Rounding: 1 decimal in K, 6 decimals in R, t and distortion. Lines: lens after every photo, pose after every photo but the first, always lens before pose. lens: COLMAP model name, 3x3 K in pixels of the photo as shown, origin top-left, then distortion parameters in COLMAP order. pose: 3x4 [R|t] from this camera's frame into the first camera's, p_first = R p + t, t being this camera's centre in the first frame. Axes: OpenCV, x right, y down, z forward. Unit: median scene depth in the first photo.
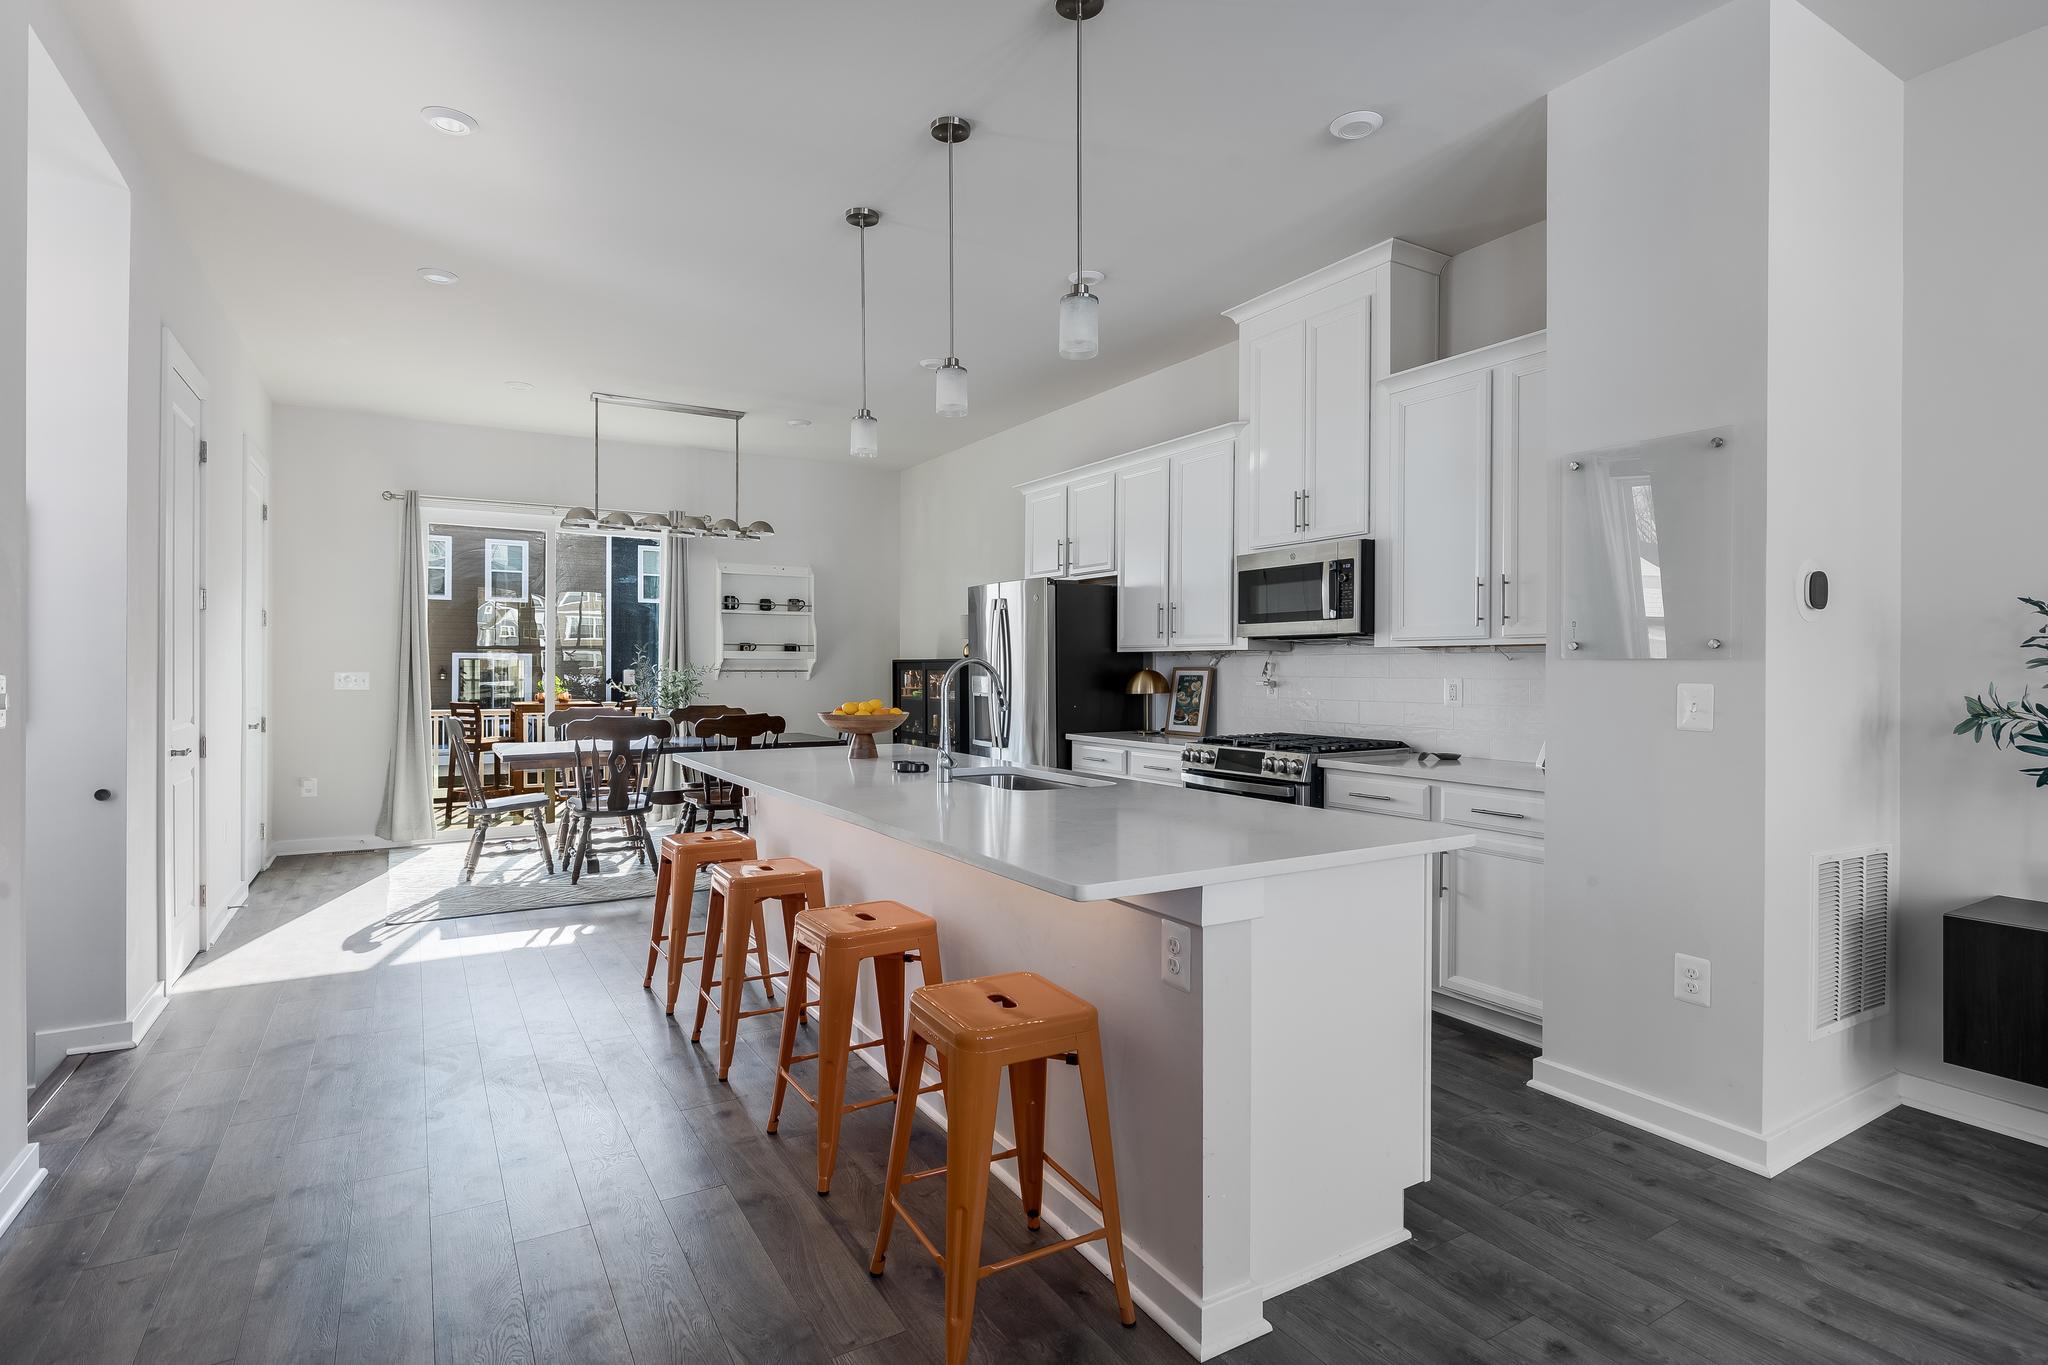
lens RADIAL K [[1014.1, 0, 1018.4], [0, 1014.1, 675.7], [0, 0, 1]] dist [0.000569, -0.000310]
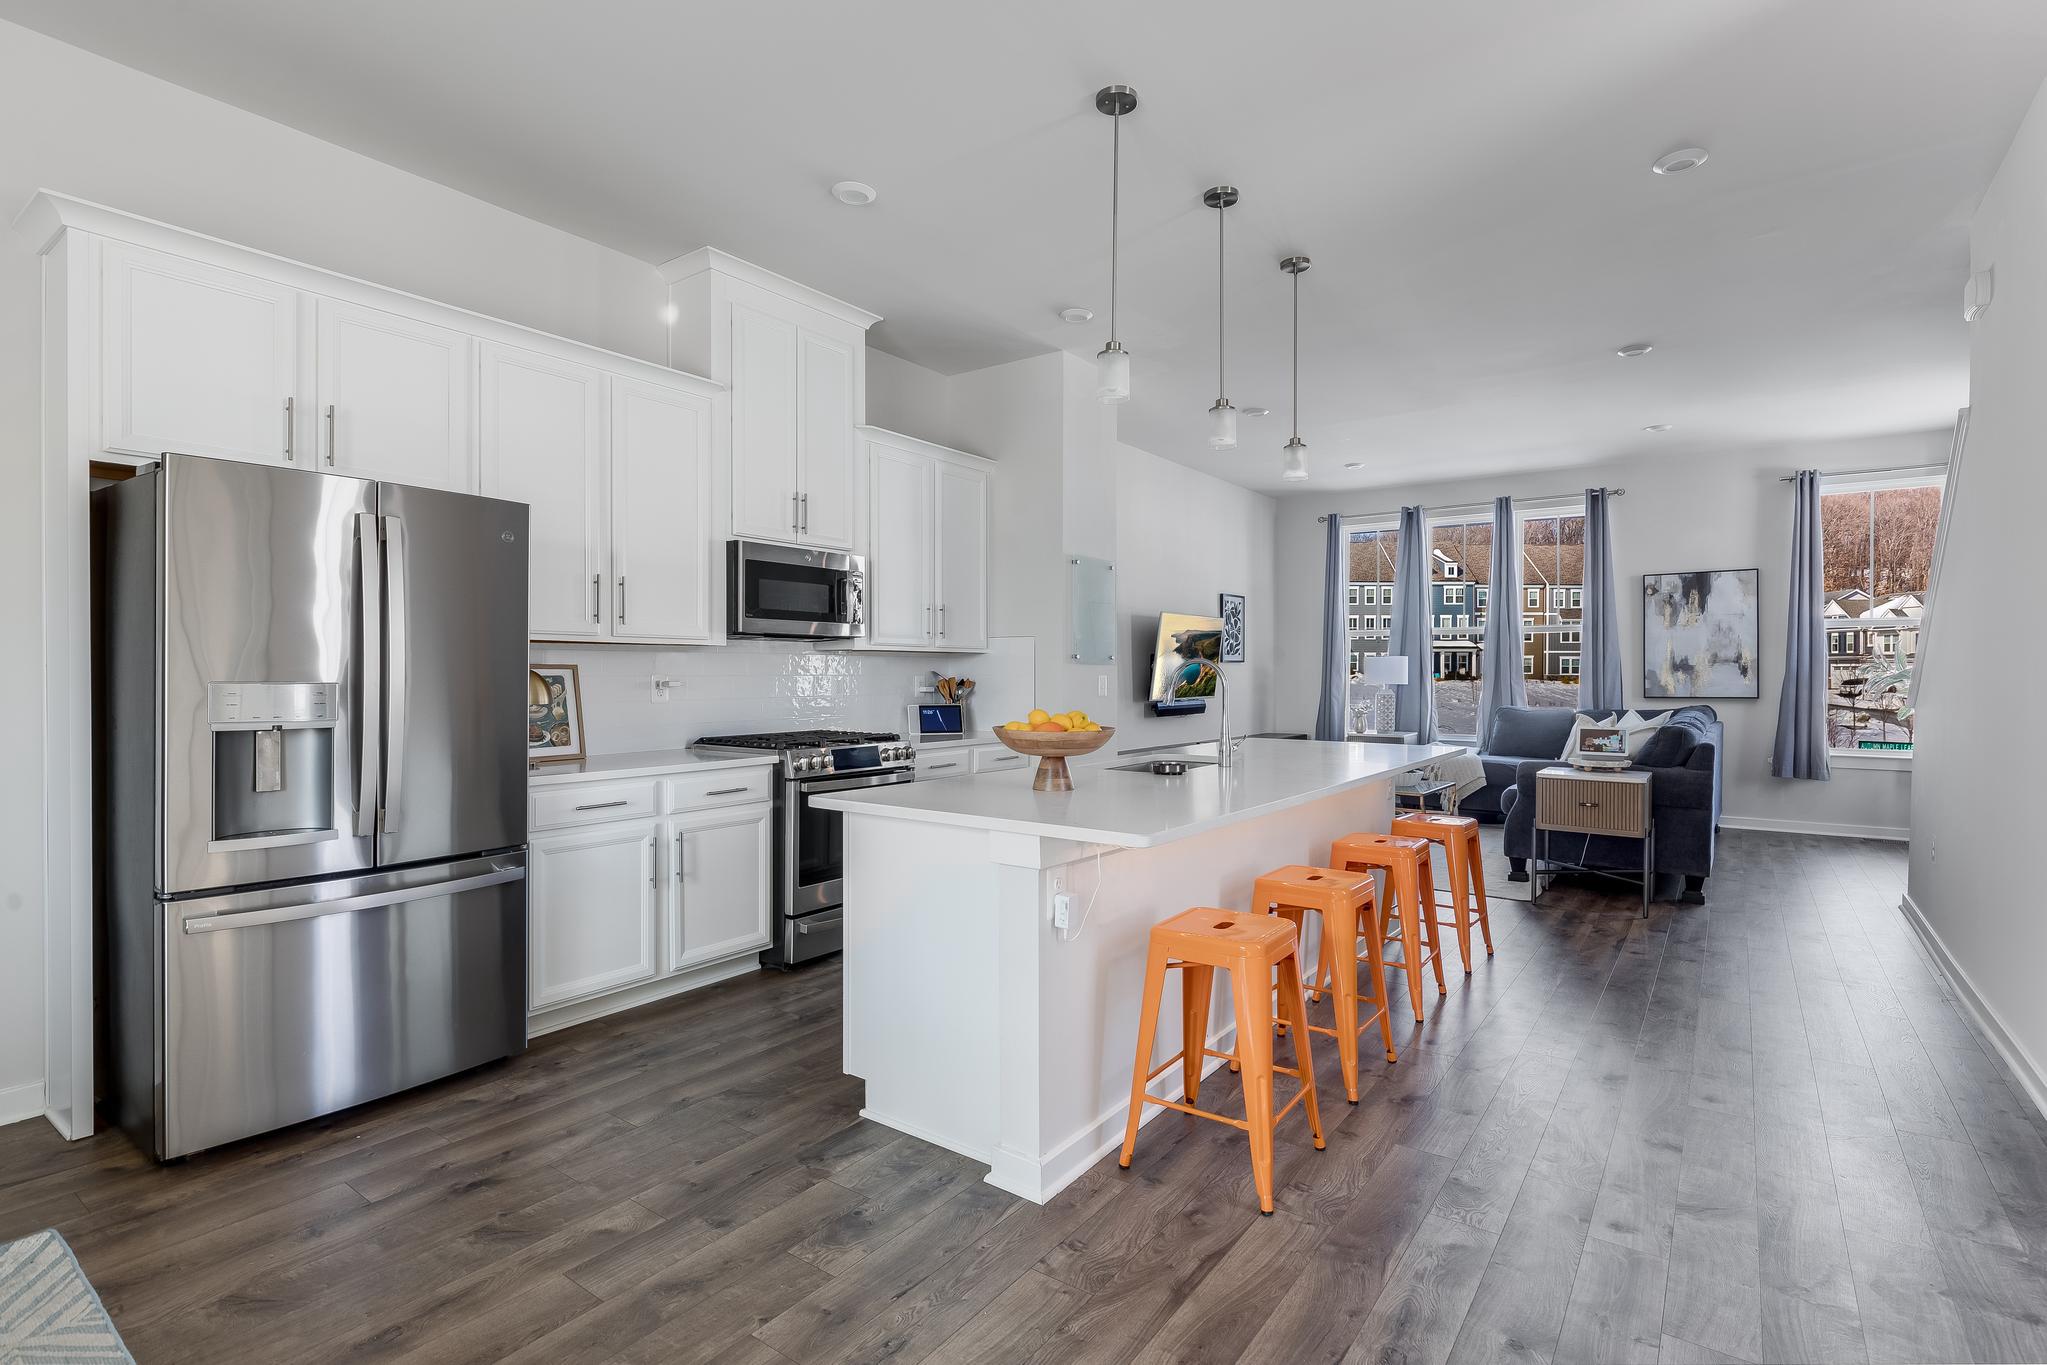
lens RADIAL K [[969.8, 0, 1029.0], [0, 969.8, 676.6], [0, 0, 1]] dist [-0.015811, 0.000414]
pose [[-0.400977, -0.010088, 0.916033, -0.527515], [-0.002176, 0.999947, 0.010060, -0.005837], [-0.916086, 0.002041, -0.400977, 0.874171]]
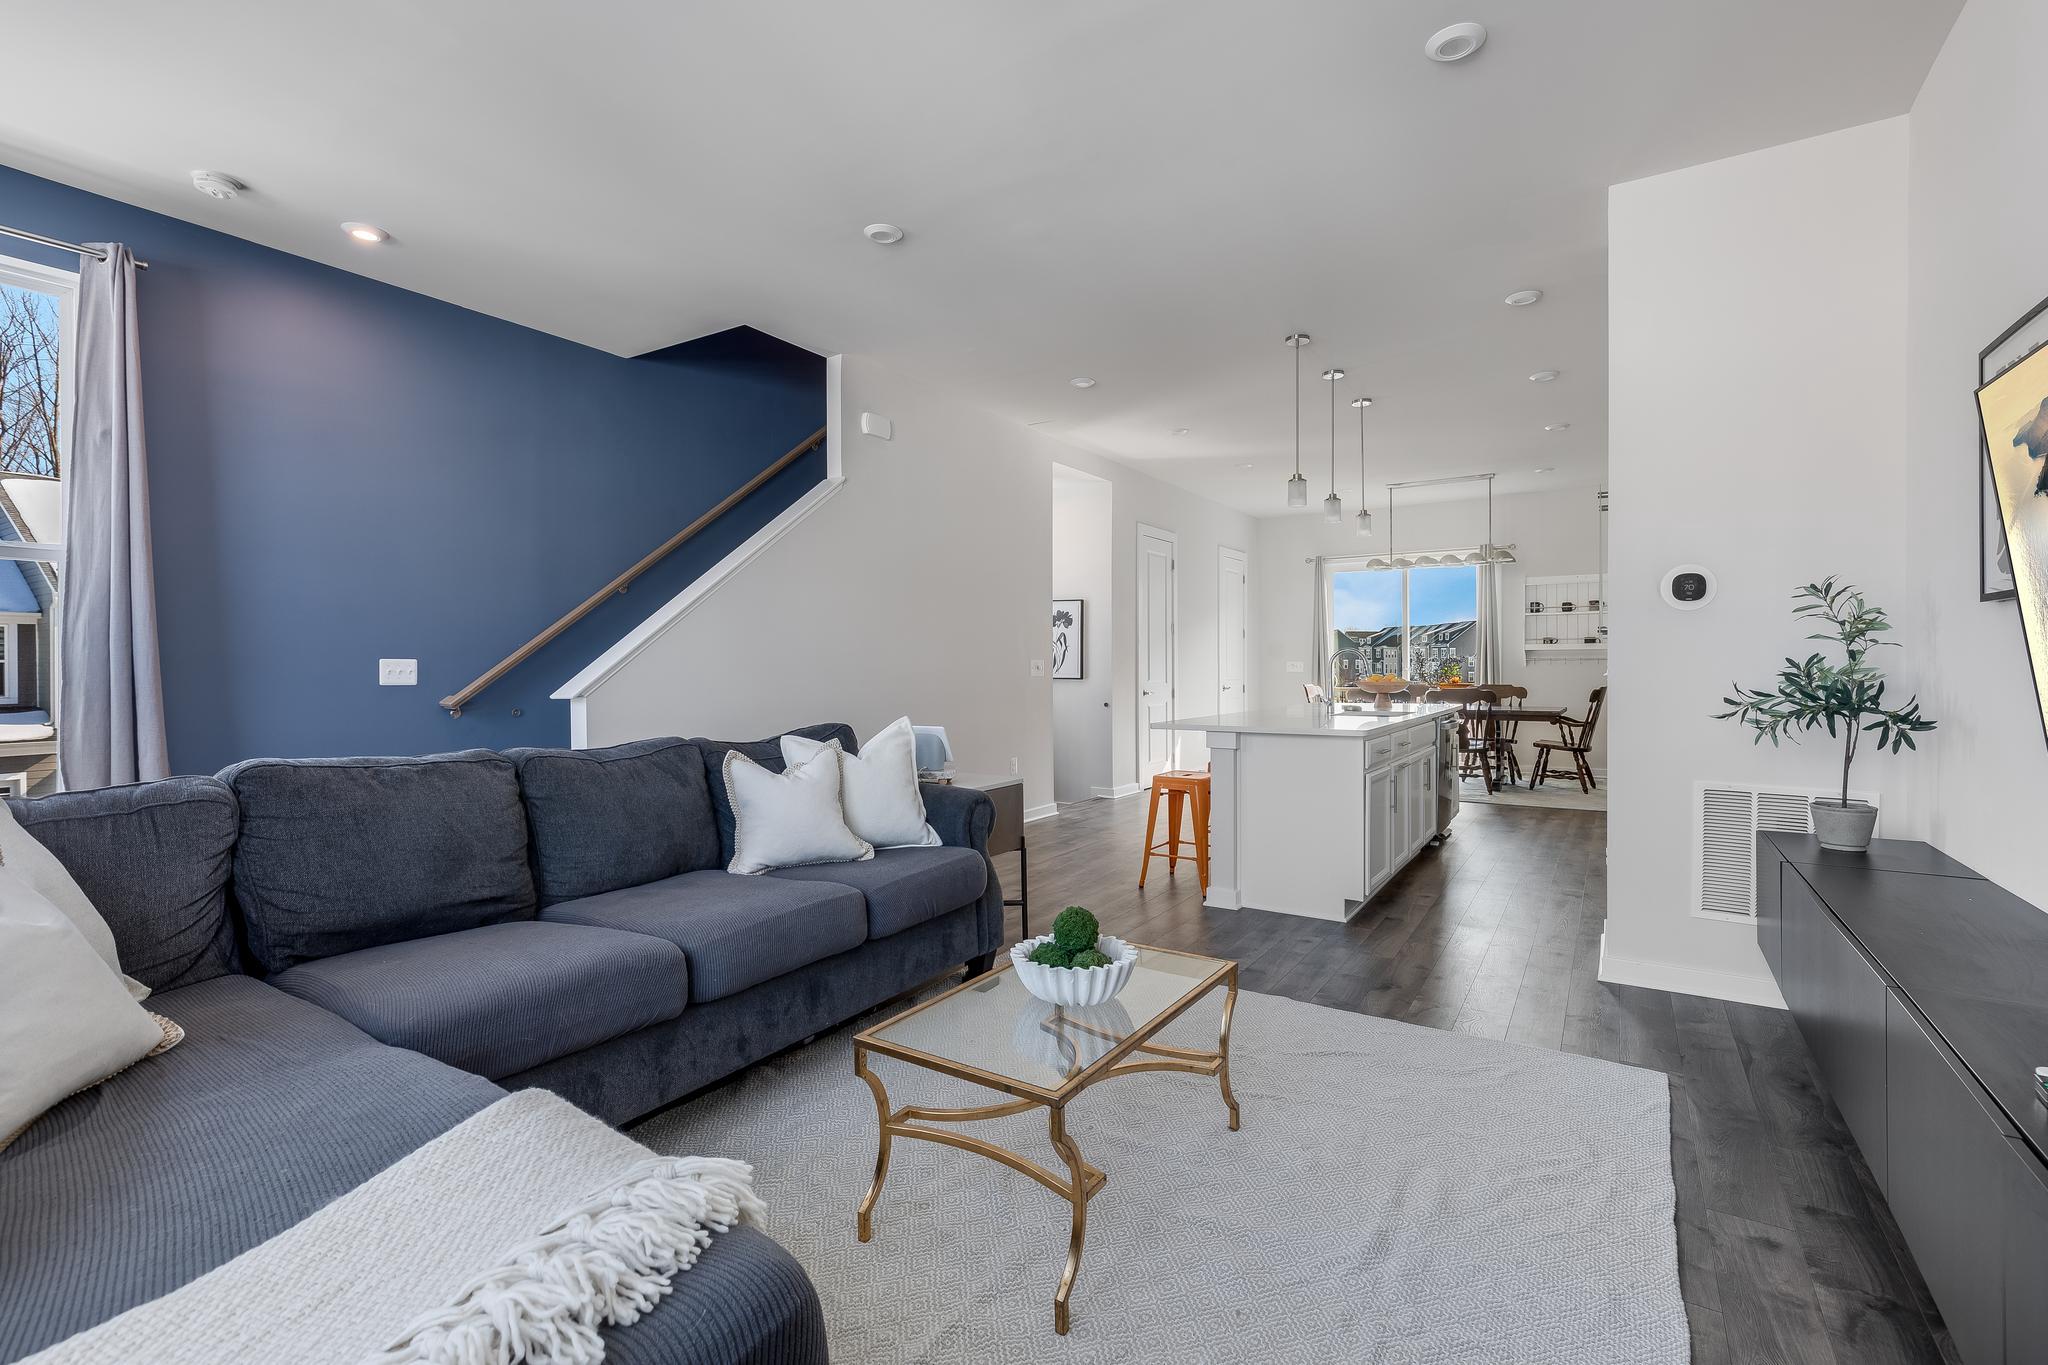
lens RADIAL K [[907.3, 0, 1013.9], [0, 907.3, 662.7], [0, 0, 1]] dist [0.000650, -0.000198]
pose [[0.434937, -0.005518, -0.900444, 0.648051], [-0.001168, 0.999977, -0.006692, 0.010986], [0.900460, 0.003963, 0.434920, -0.158513]]
